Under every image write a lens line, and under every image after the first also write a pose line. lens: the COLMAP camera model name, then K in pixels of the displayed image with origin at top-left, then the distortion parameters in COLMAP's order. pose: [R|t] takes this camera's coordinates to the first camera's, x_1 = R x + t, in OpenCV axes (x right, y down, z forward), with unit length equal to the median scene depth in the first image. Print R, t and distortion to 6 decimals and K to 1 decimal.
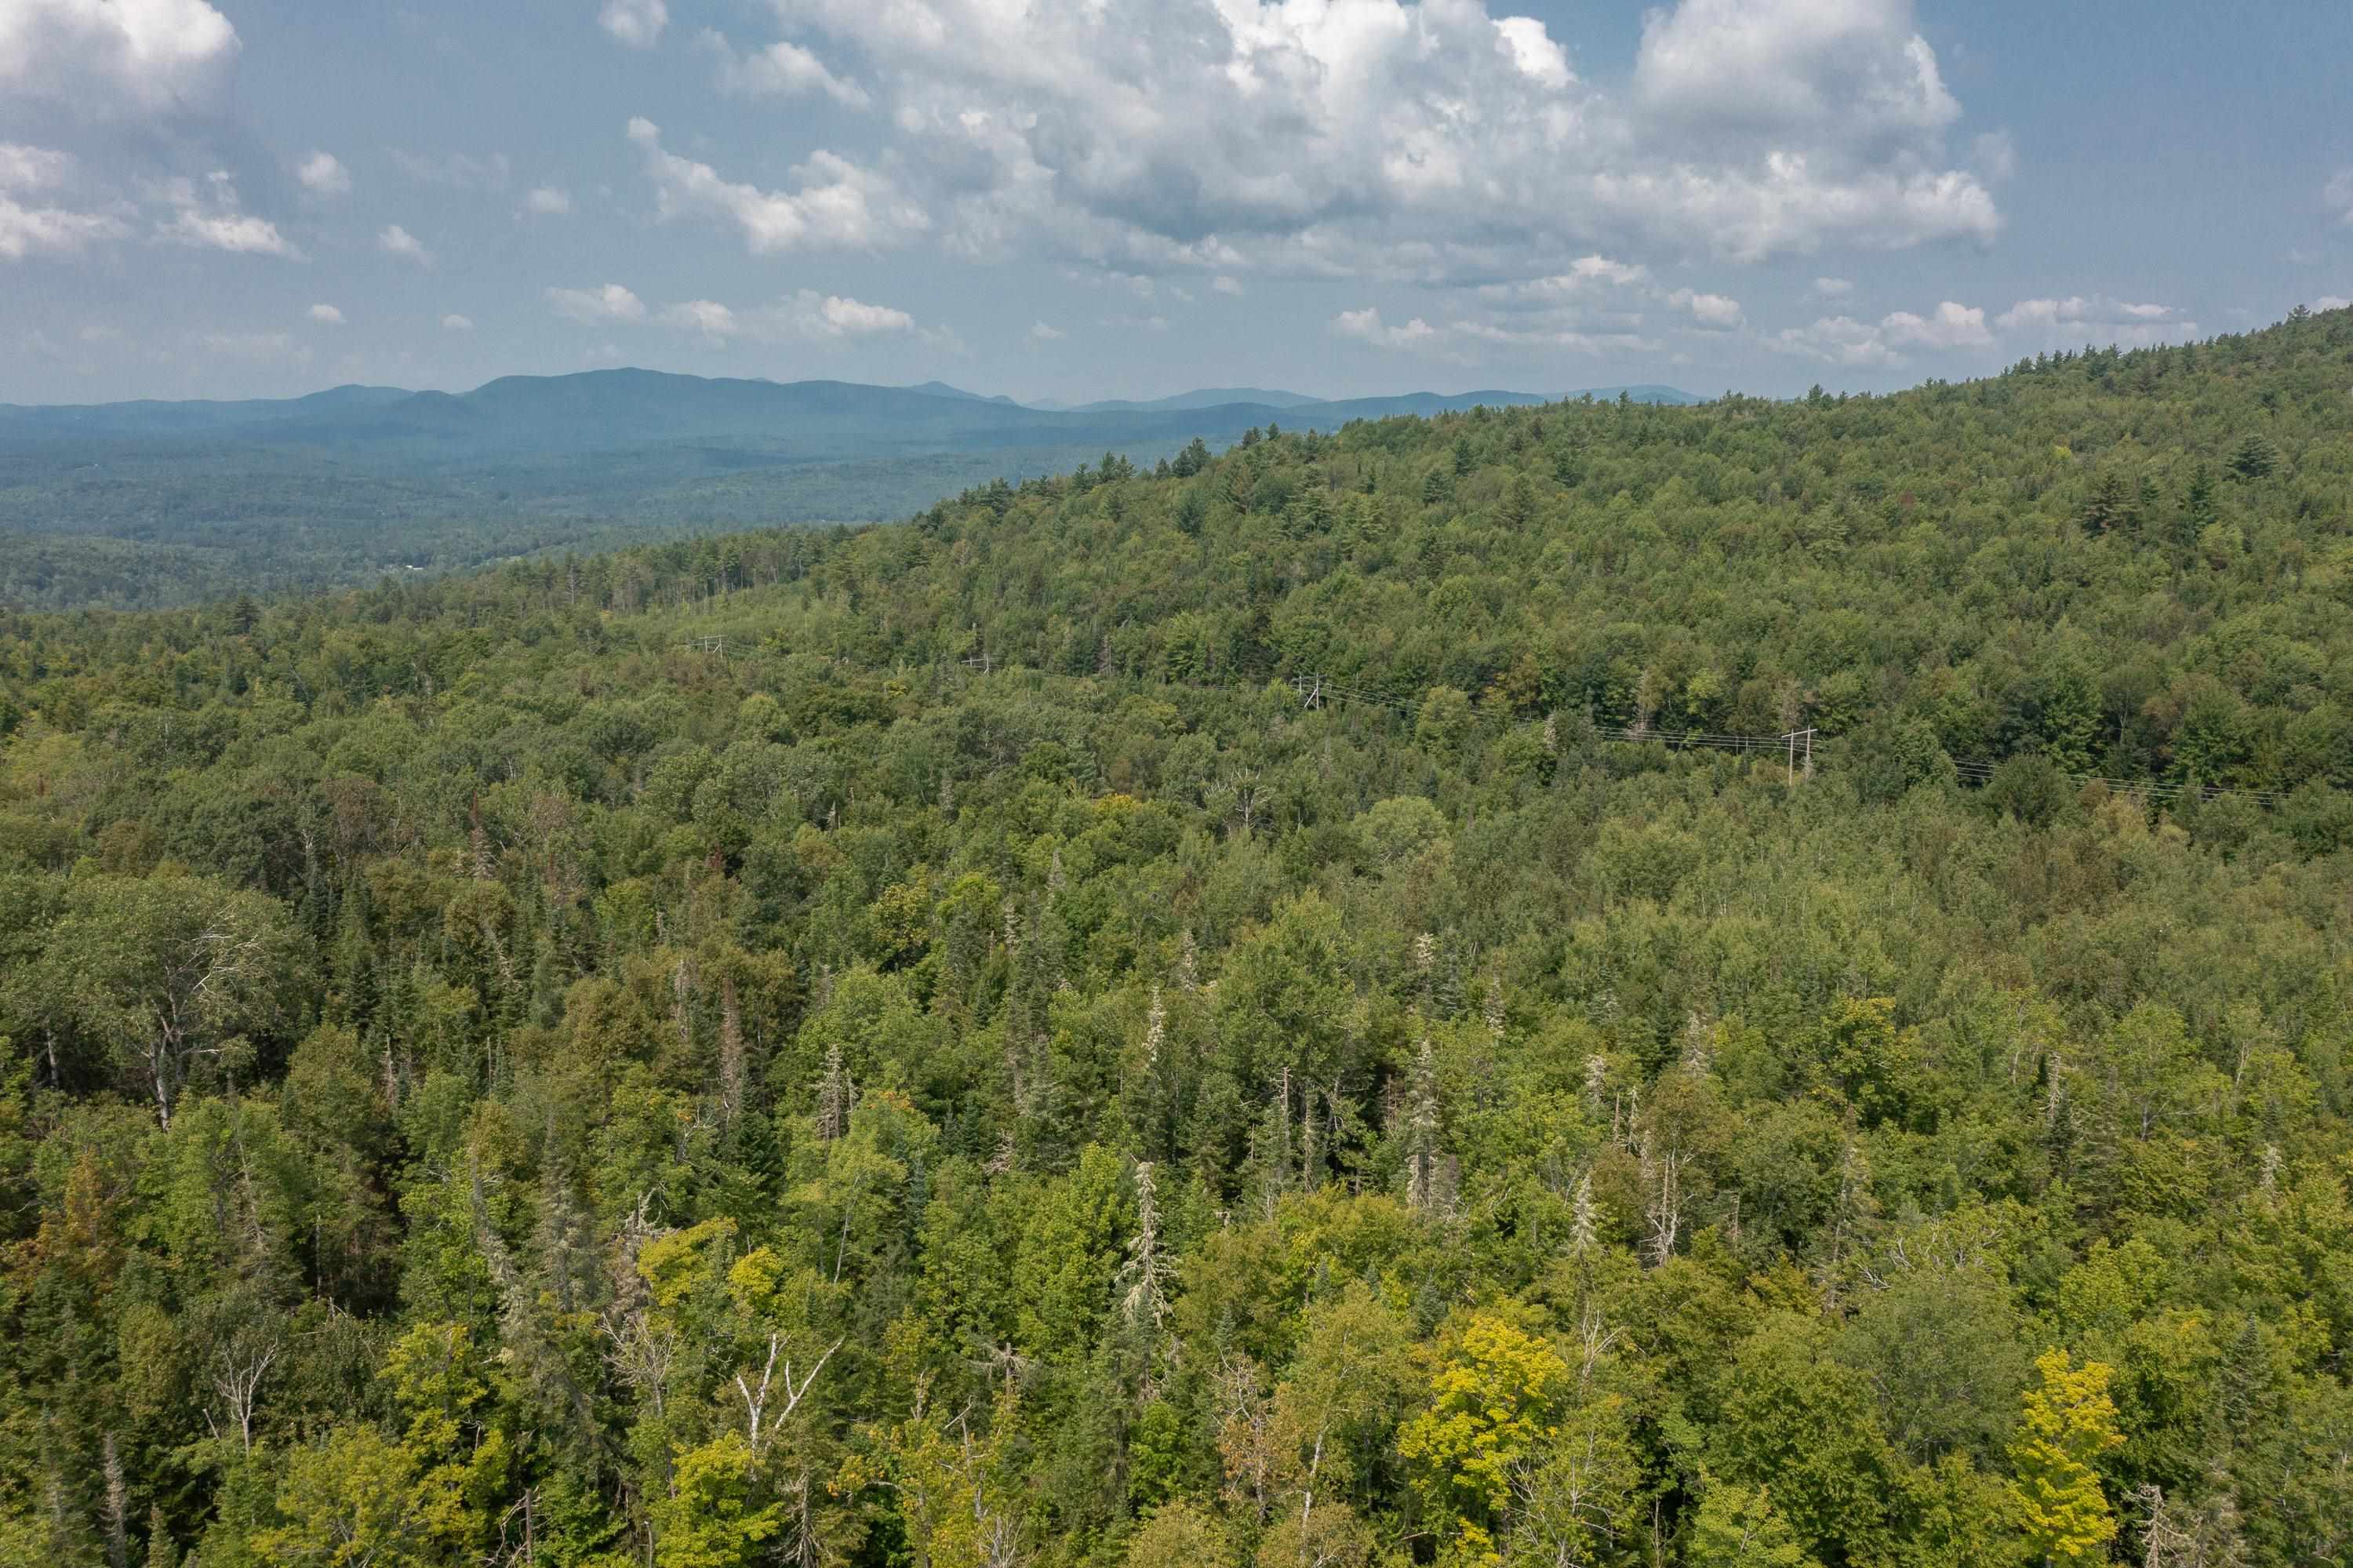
lens RADIAL K [[1880.2, 0, 1176.5], [0, 1880.2, 784.0], [0, 0, 1]] dist [-0.000608, -0.002690]
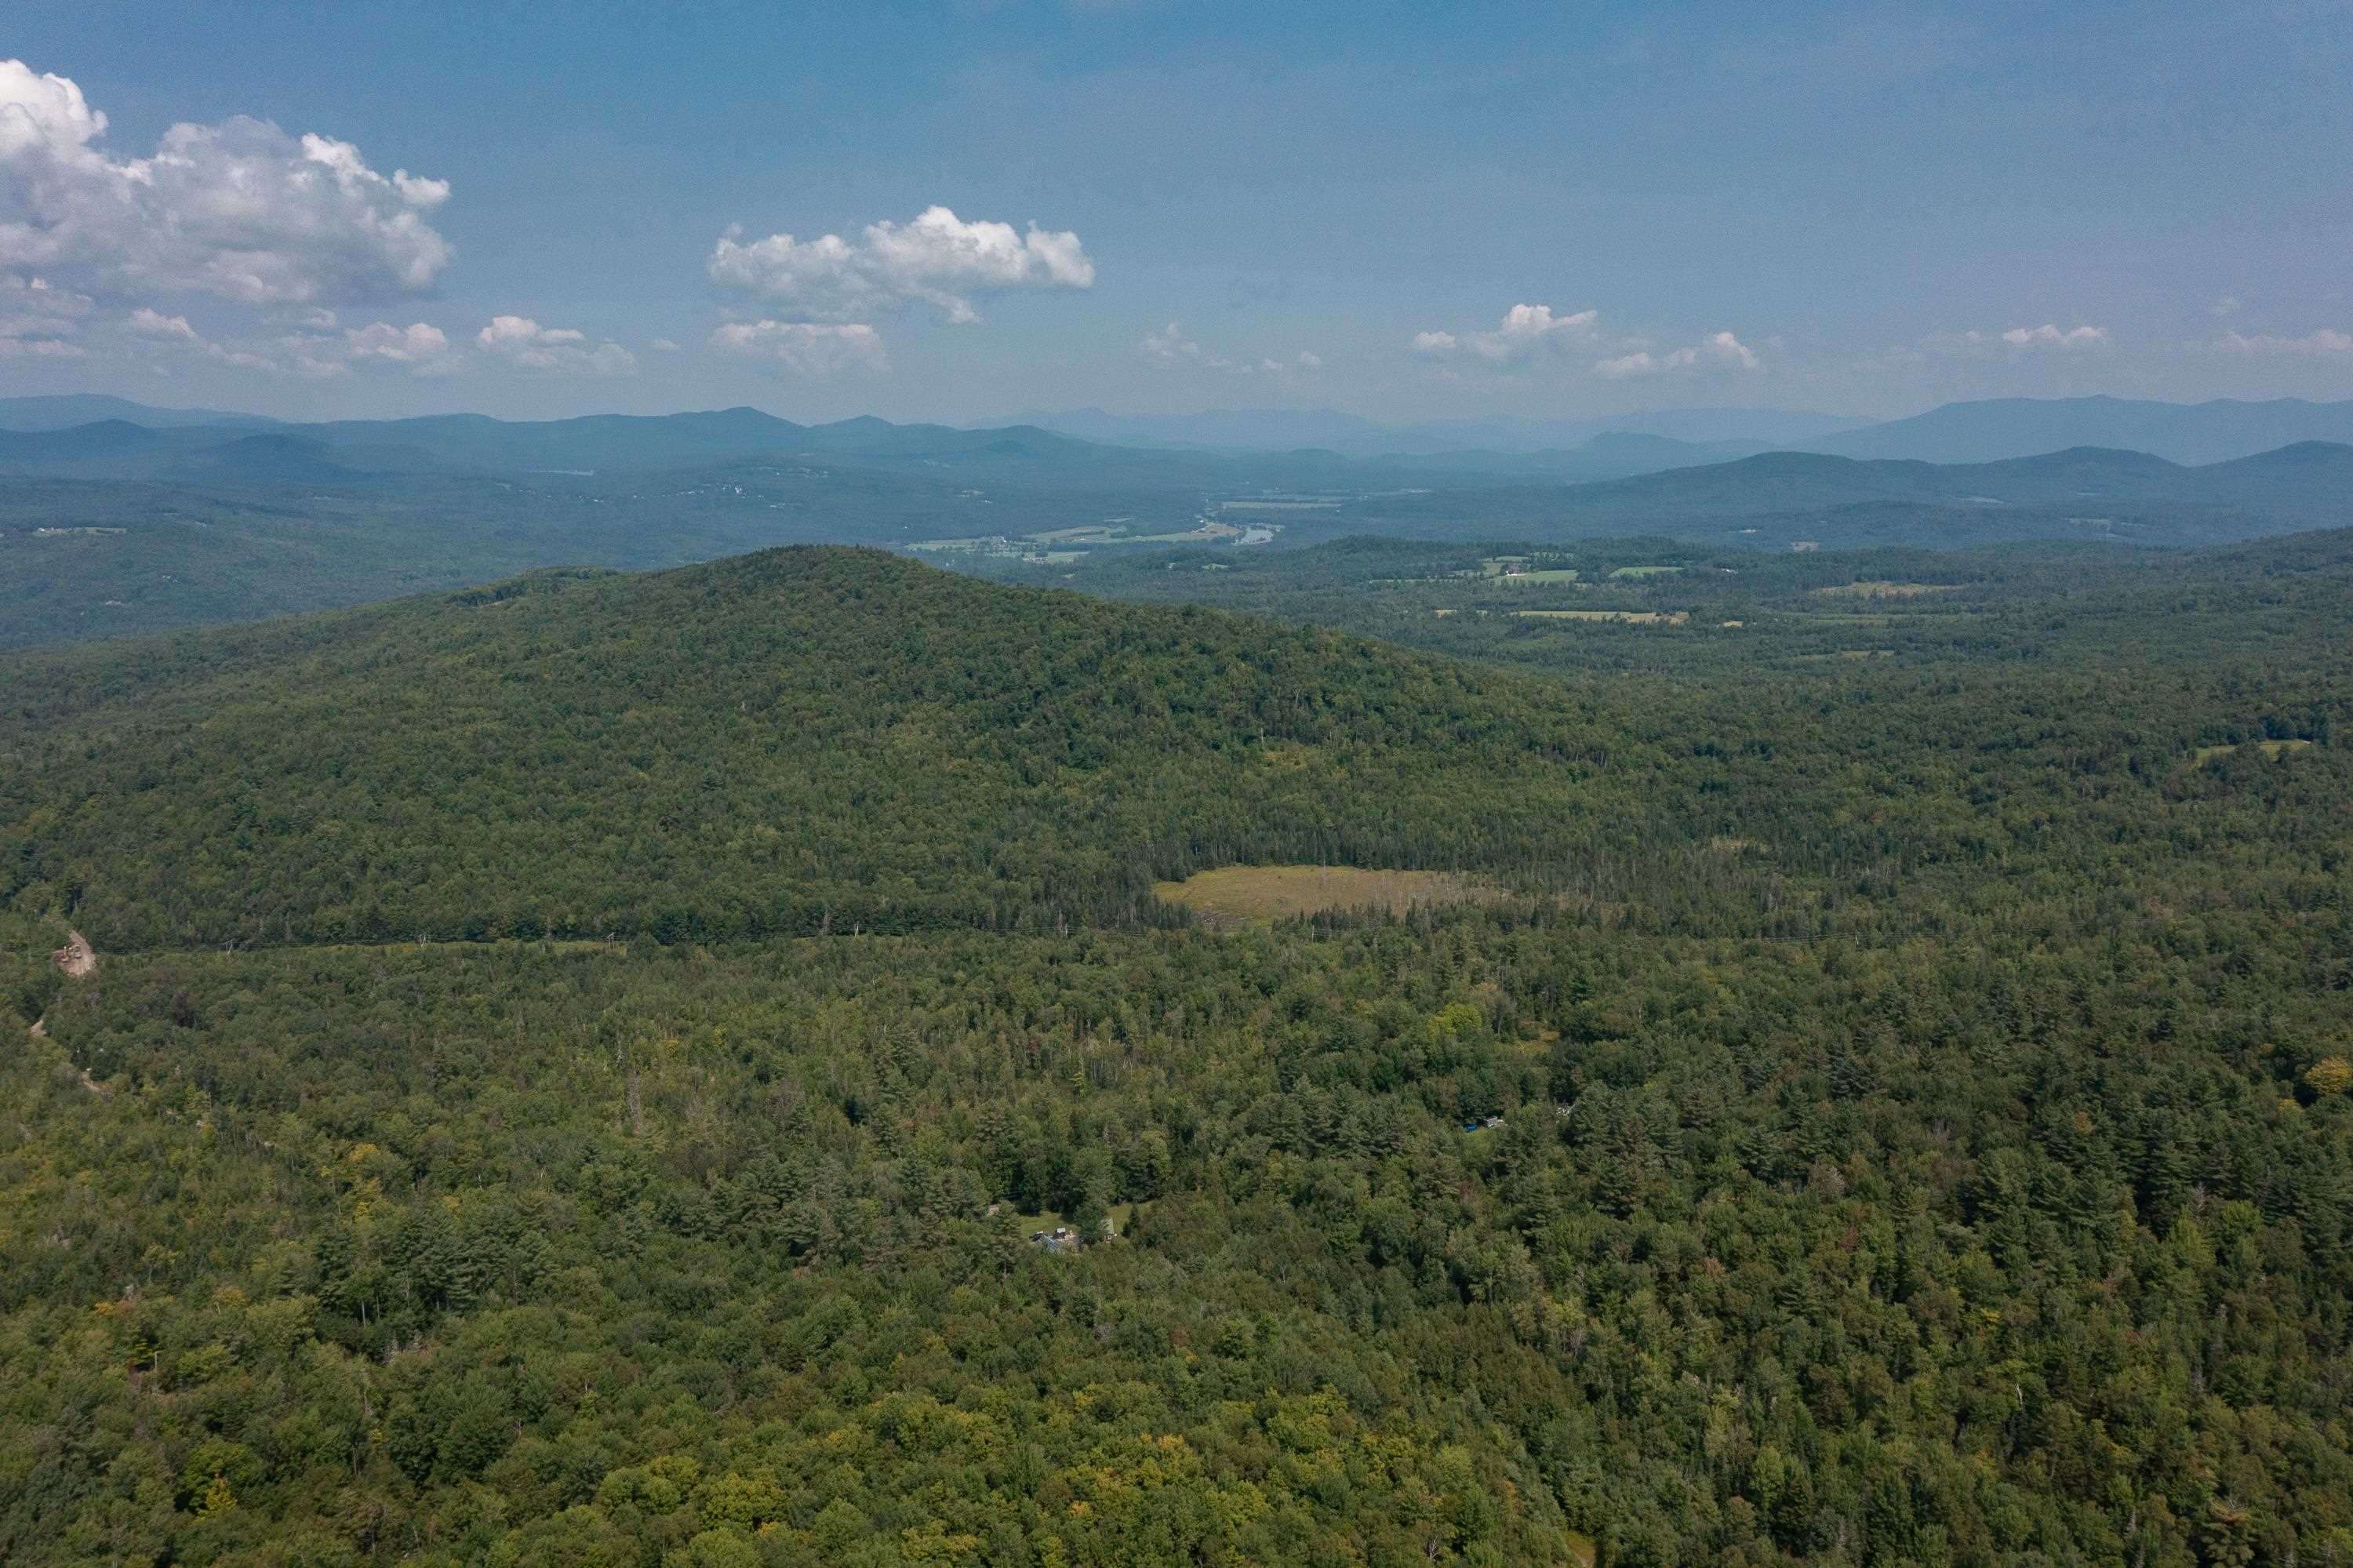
lens RADIAL K [[1904.0, 0, 1176.5], [0, 1904.0, 784.0], [0, 0, 1]] dist [-0.003208, 0.000668]
pose [[0.724625, -0.115918, 0.679324, -0.739020], [0.119799, 0.991932, 0.041472, -0.189313], [-0.678651, 0.051330, 0.732665, -1.345460]]
